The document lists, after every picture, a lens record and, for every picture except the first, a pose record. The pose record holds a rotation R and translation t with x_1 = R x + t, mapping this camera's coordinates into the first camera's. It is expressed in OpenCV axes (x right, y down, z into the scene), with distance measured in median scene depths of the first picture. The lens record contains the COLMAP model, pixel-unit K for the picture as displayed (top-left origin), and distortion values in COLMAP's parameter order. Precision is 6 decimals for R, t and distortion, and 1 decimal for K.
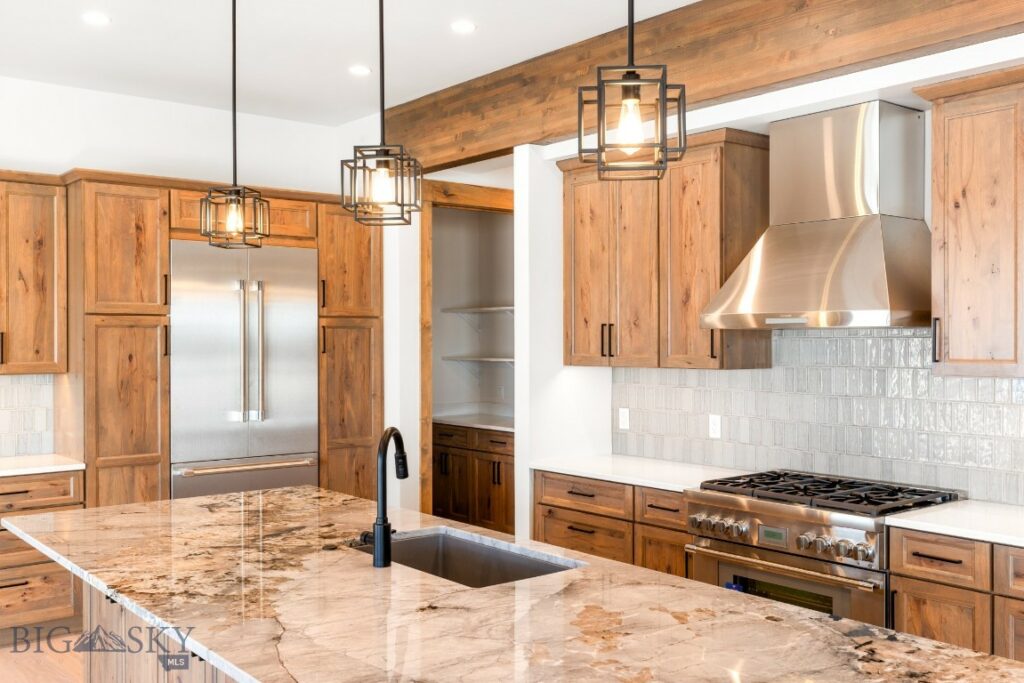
lens RADIAL K [[973.9, 0, 512.0], [0, 973.9, 341.5], [0, 0, 1]] dist [0.005631, 0.002890]
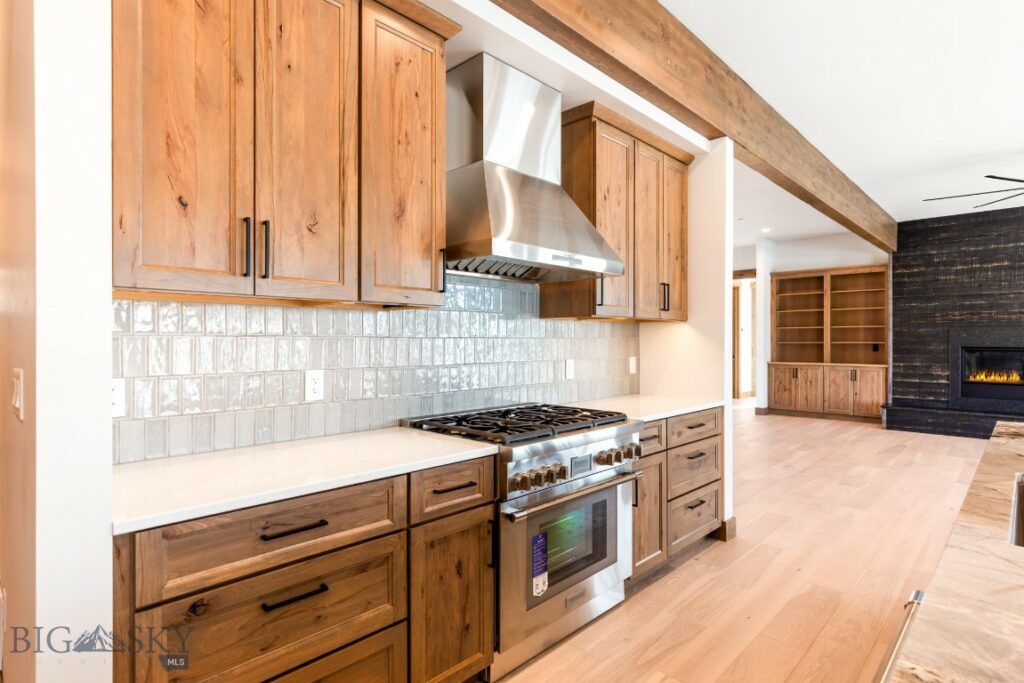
lens RADIAL K [[540.2, 0, 512.0], [0, 540.2, 341.5], [0, 0, 1]] dist [0.001556, 0.000270]
pose [[-0.130428, 0.001931, 0.991456, -0.221674], [0.002724, 0.999995, -0.001590, 0.051453], [-0.991454, 0.002493, -0.130433, 0.862843]]
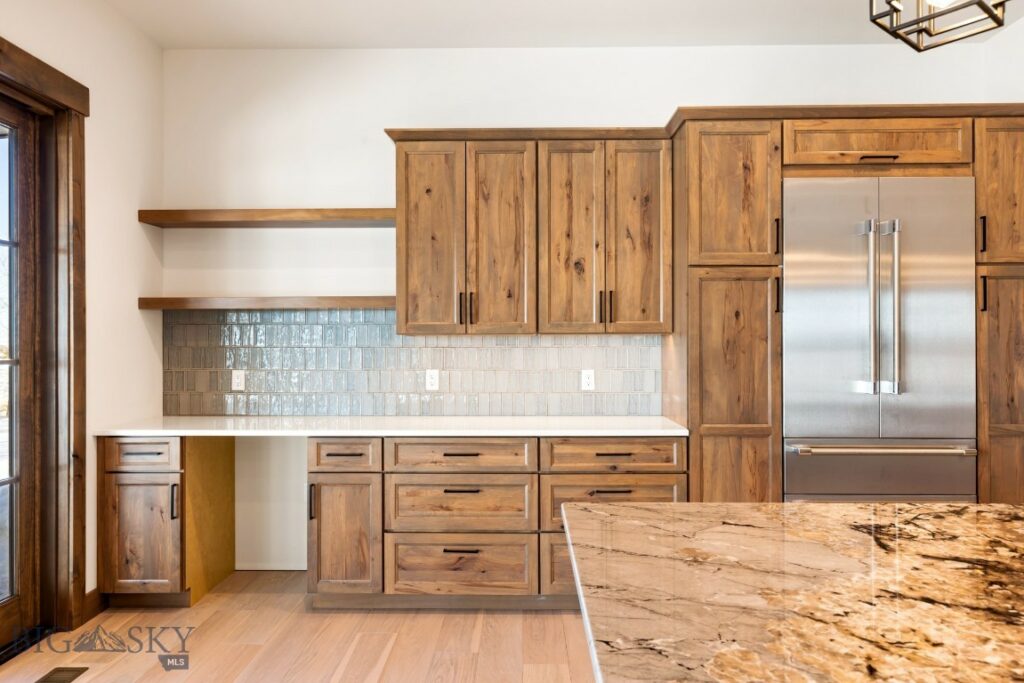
lens RADIAL K [[660.3, 0, 512.0], [0, 660.3, 341.5], [0, 0, 1]] dist [0.003647, -0.000635]
pose [[0.763978, 0.000449, -0.645243, -0.159114], [-0.001254, 0.999999, -0.000788, 0.041745], [0.645242, 0.001411, 0.763977, 0.405938]]
